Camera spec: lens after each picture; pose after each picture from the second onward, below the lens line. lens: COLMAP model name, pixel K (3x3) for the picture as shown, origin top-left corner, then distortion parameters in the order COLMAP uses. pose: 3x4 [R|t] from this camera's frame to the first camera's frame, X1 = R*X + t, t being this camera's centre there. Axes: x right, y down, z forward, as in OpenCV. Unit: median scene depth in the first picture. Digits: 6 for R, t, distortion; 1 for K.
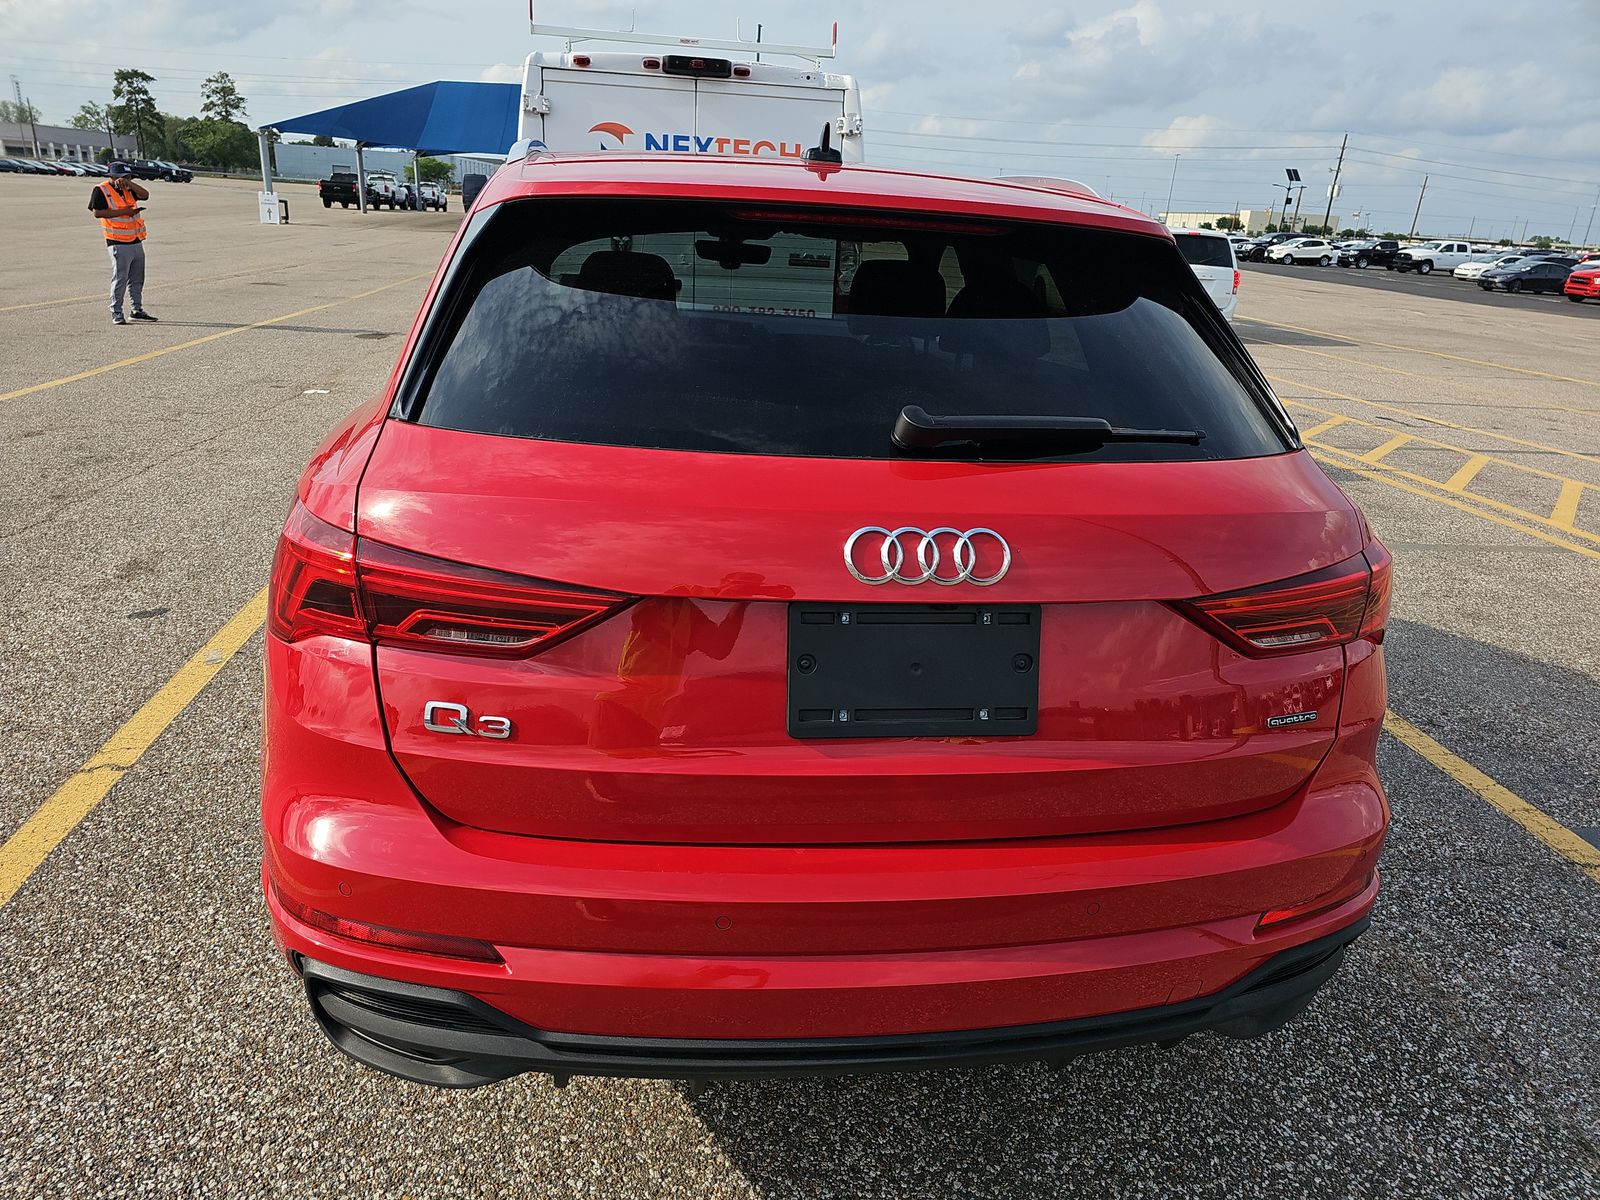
lens RADIAL K [[1084.1, 0, 800.0], [0, 1084.1, 600.0], [0, 0, 1]] dist [0.044921, -0.045580]
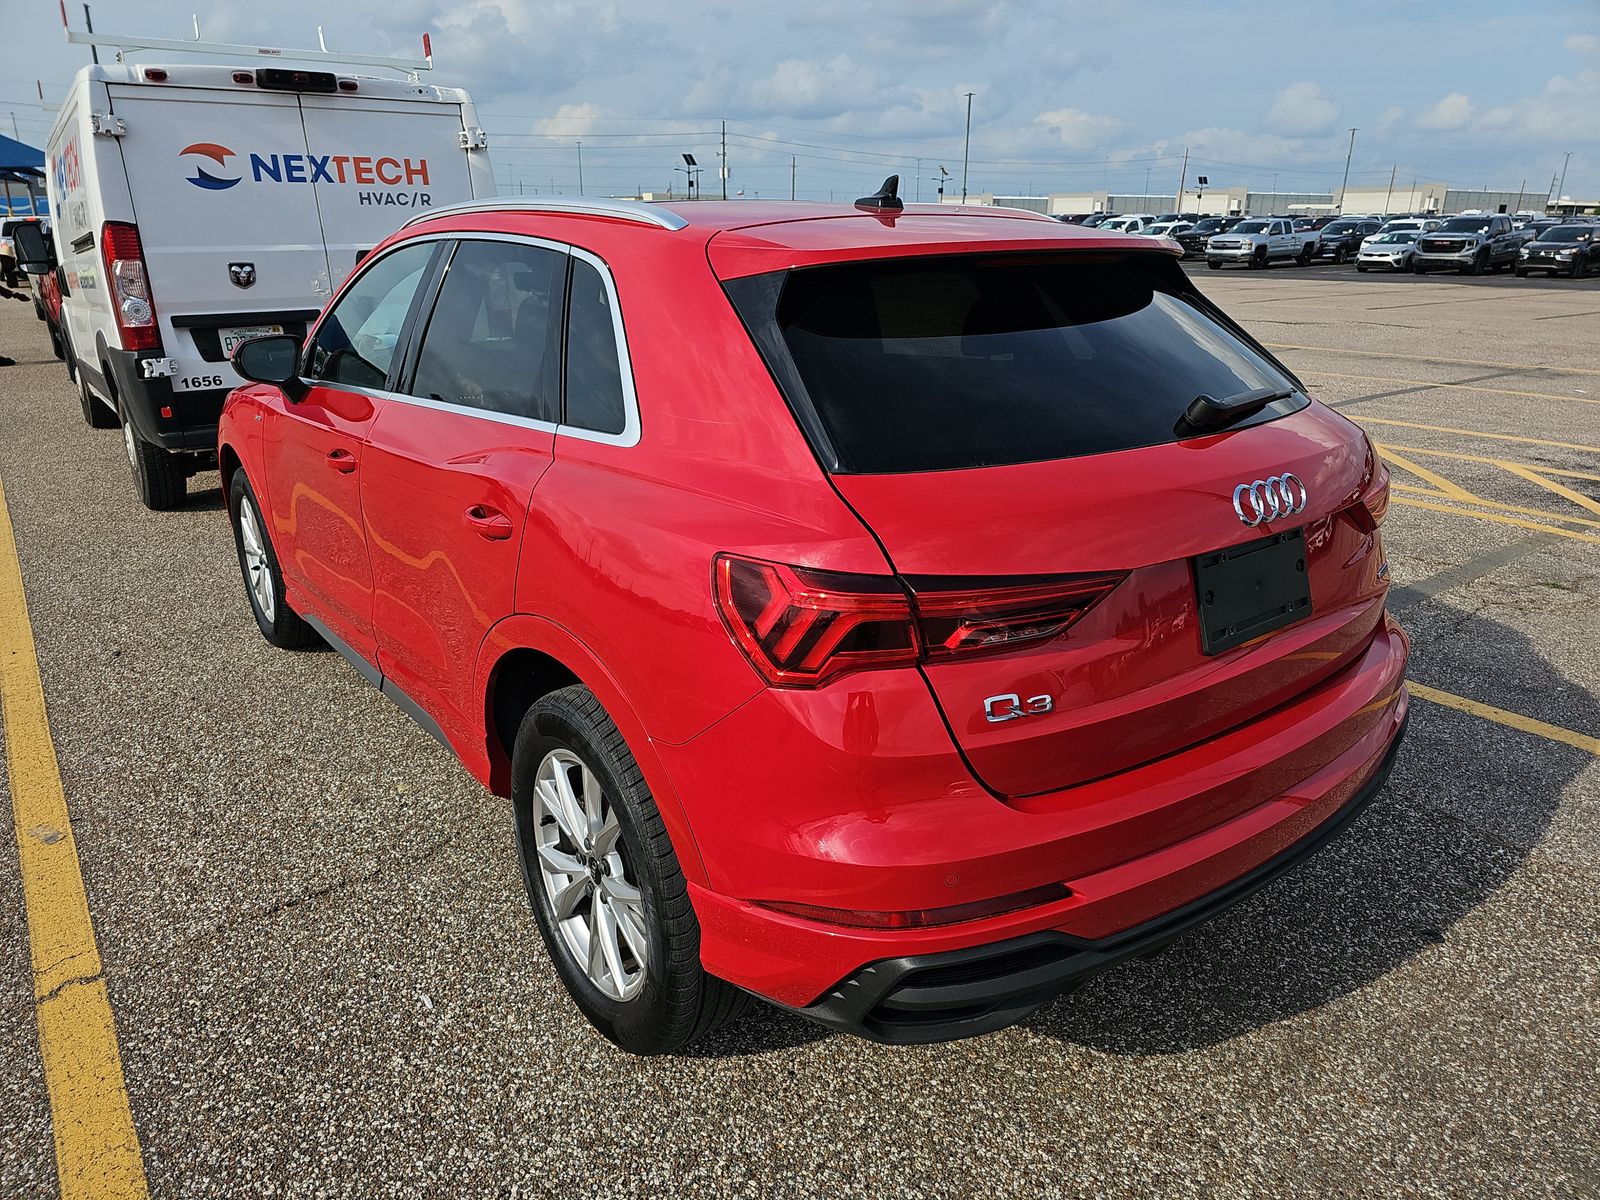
lens RADIAL K [[1091.0, 0, 817.2], [0, 1091.0, 581.5], [0, 0, 1]] dist [0.046322, -0.044964]
pose [[0.865015, -0.210024, 0.455674, -0.224004], [0.213042, 0.975987, 0.045421, -0.027398], [-0.454271, 0.057788, 0.888987, 0.004913]]
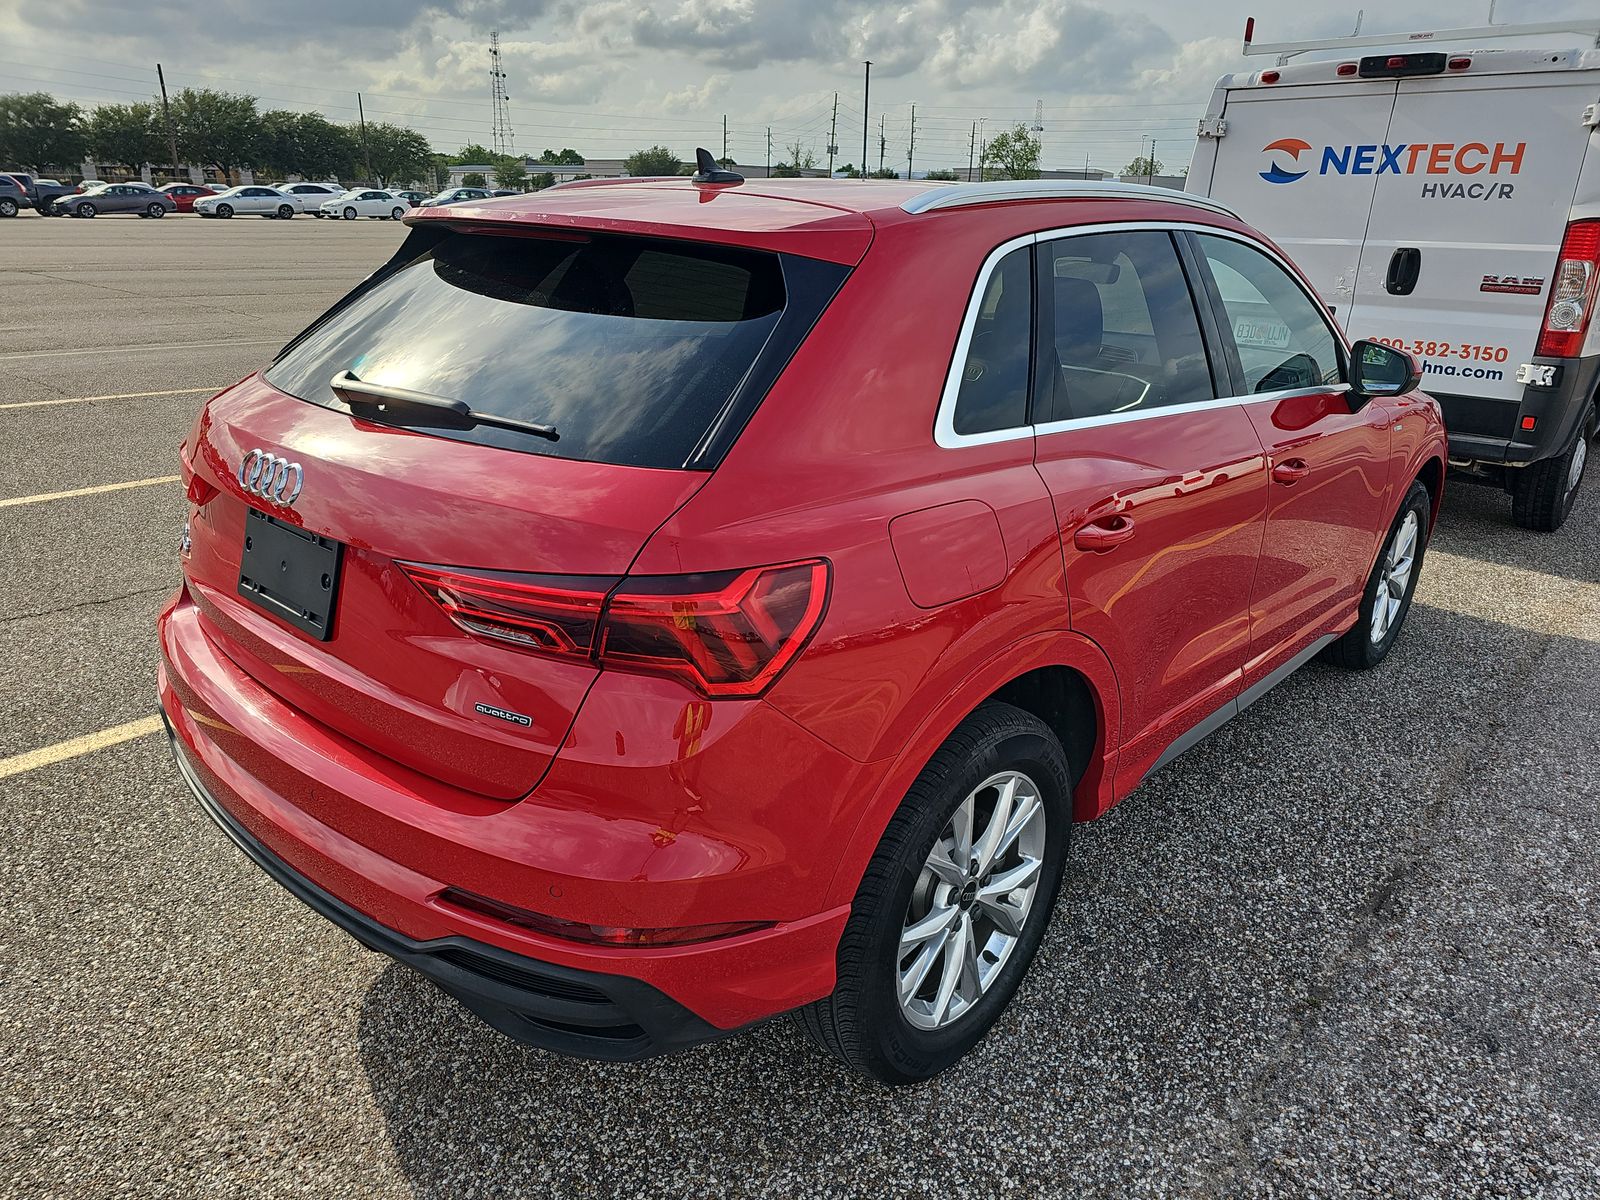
lens RADIAL K [[1084.1, 0, 800.0], [0, 1084.1, 600.0], [0, 0, 1]] dist [0.044921, -0.045580]
pose [[0.632761, 0.220842, -0.742188, 0.334772], [-0.243732, 0.966554, 0.079806, -0.034333], [0.734989, 0.130396, 0.665424, 0.132182]]
